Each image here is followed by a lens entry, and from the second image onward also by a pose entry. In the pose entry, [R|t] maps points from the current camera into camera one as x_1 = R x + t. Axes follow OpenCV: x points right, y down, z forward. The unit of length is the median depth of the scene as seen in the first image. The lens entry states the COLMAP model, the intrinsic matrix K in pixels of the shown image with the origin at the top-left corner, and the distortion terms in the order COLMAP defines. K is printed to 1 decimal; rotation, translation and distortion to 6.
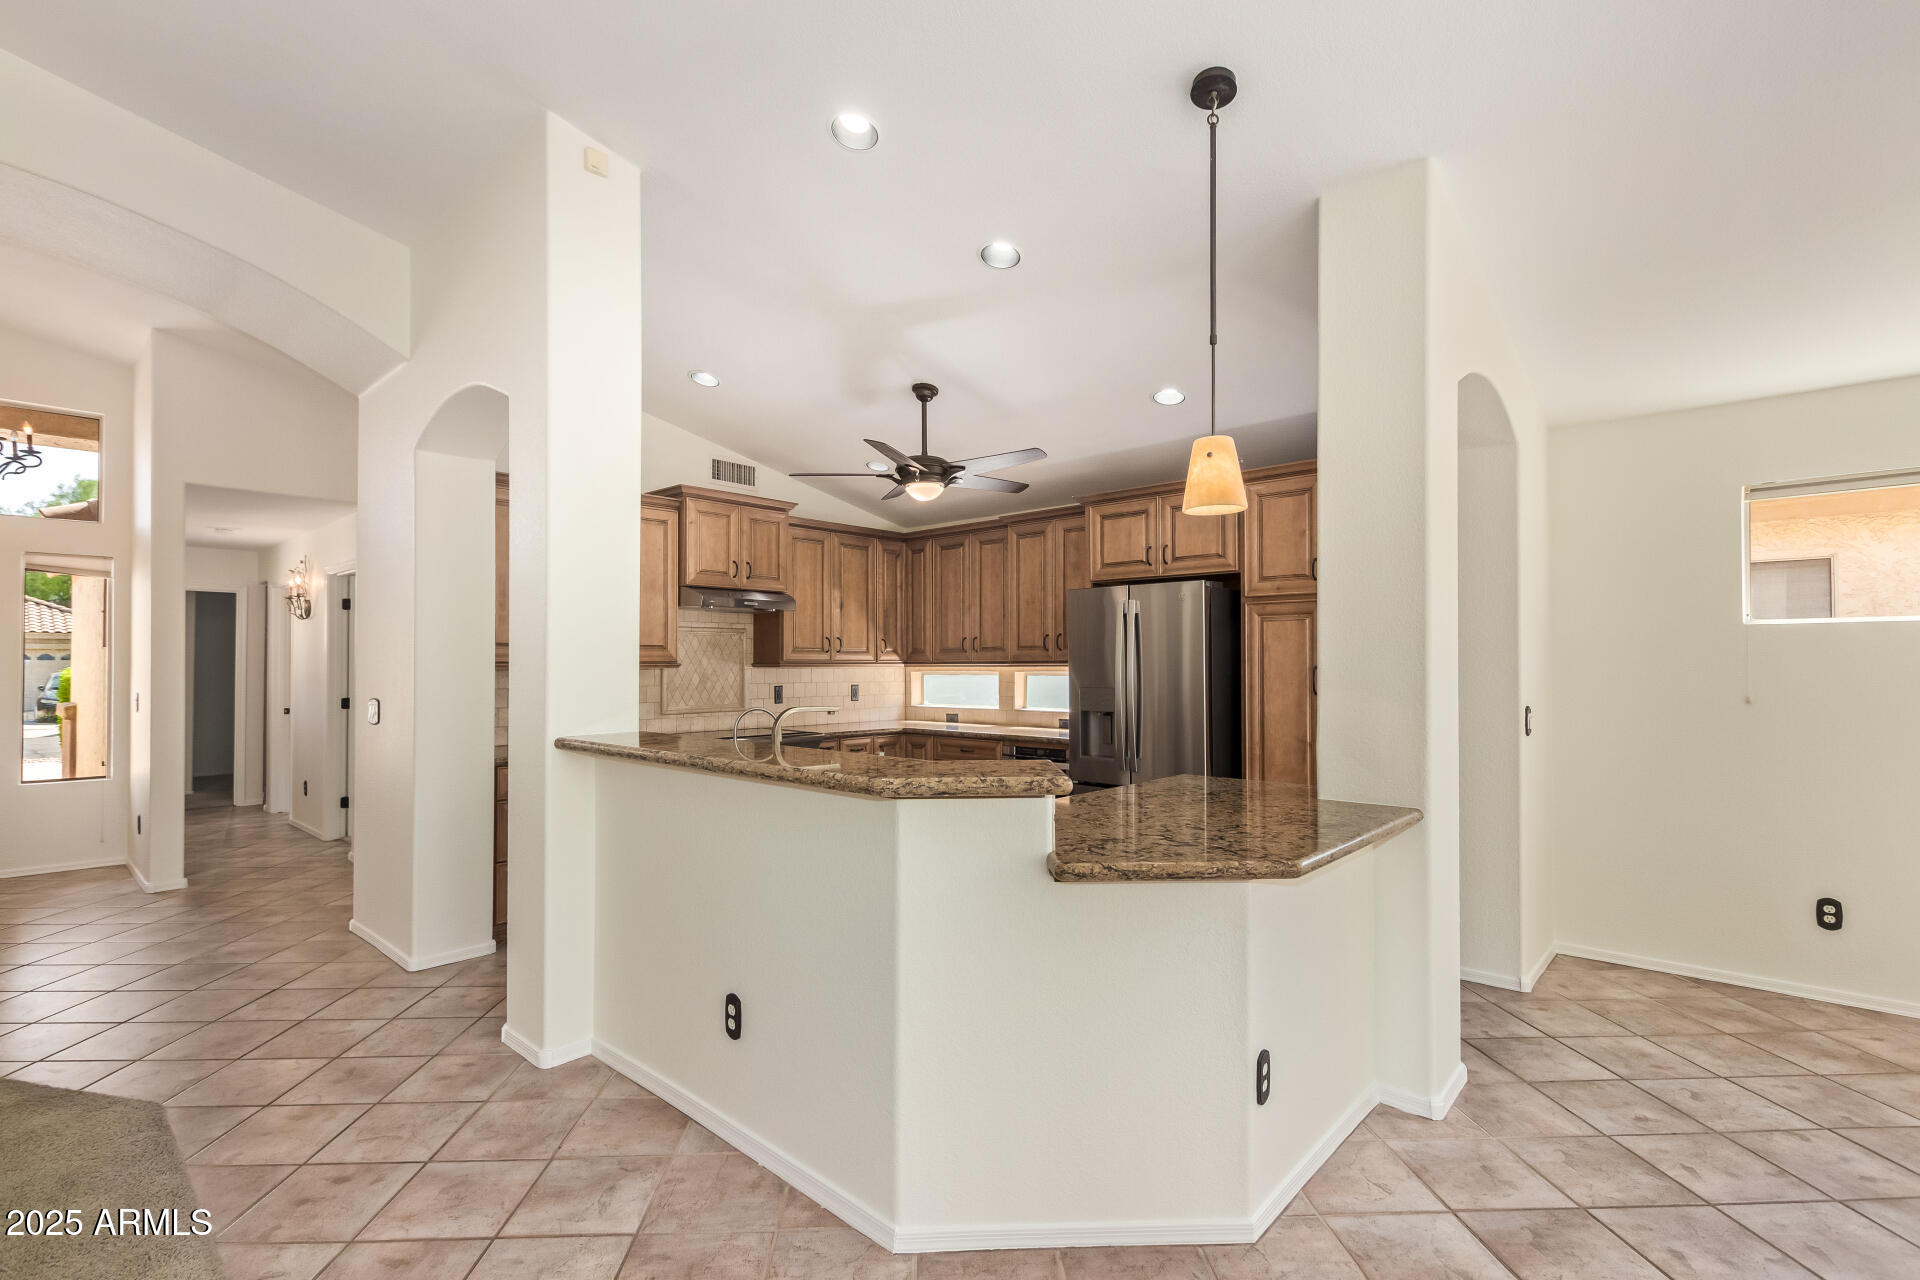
lens RADIAL K [[894.5, 0, 917.8], [0, 894.5, 661.1], [0, 0, 1]] dist [0.000812, -0.000328]
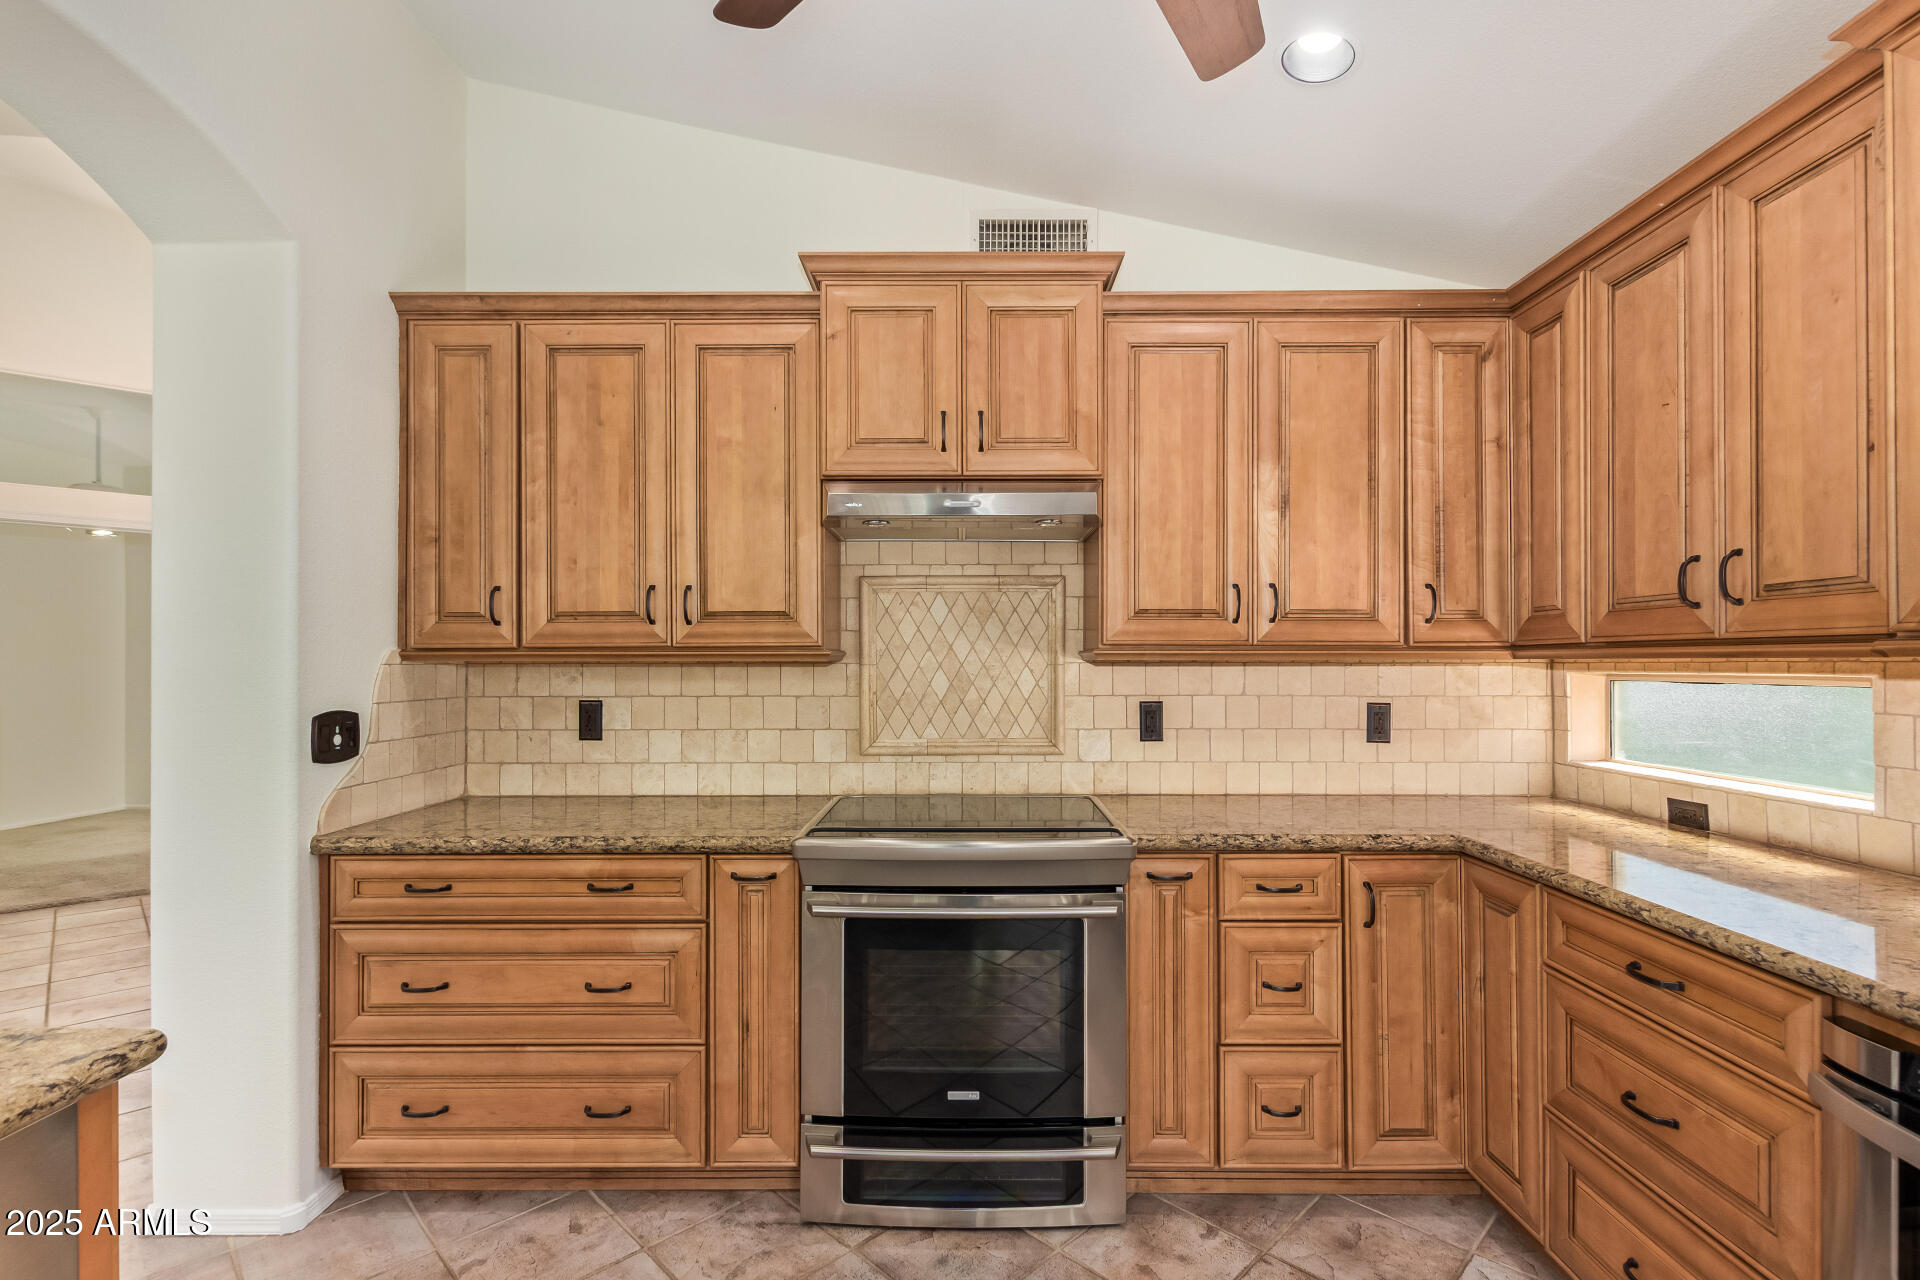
lens RADIAL K [[897.7, 0, 939.1], [0, 897.7, 656.7], [0, 0, 1]] dist [0.000968, -0.000701]
pose [[0.686172, -0.001480, -0.727438, 0.130521], [0.002596, 0.999997, 0.000415, 0.006618], [0.727435, -0.002173, 0.686174, 0.842442]]
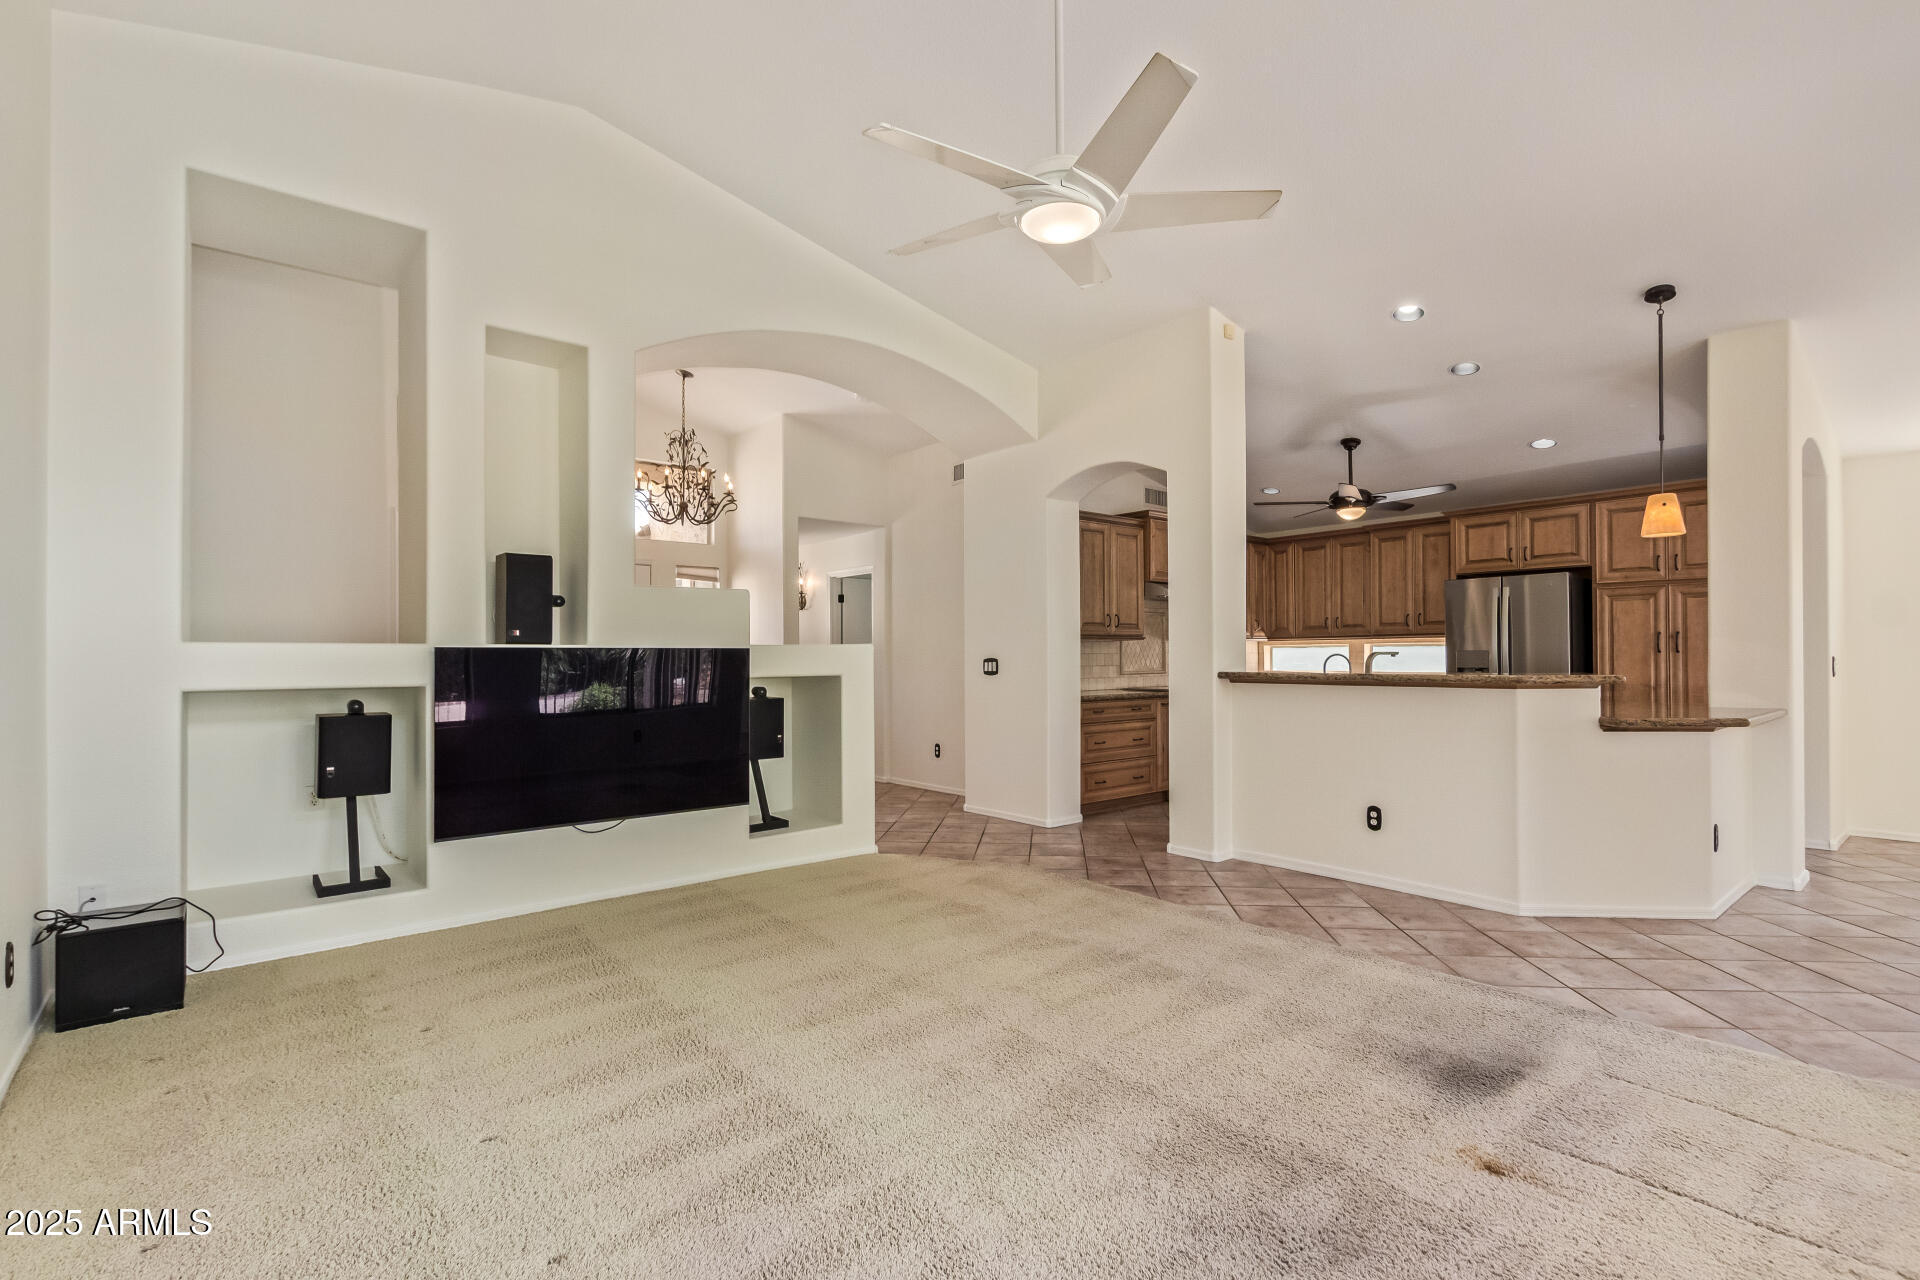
lens RADIAL K [[897.7, 0, 939.1], [0, 897.7, 656.7], [0, 0, 1]] dist [0.000968, -0.000701]
pose [[0.992732, -0.004794, -0.120253, -0.479414], [0.005169, 0.999983, 0.002802, 0.032847], [0.120237, -0.003404, 0.992739, -0.509838]]
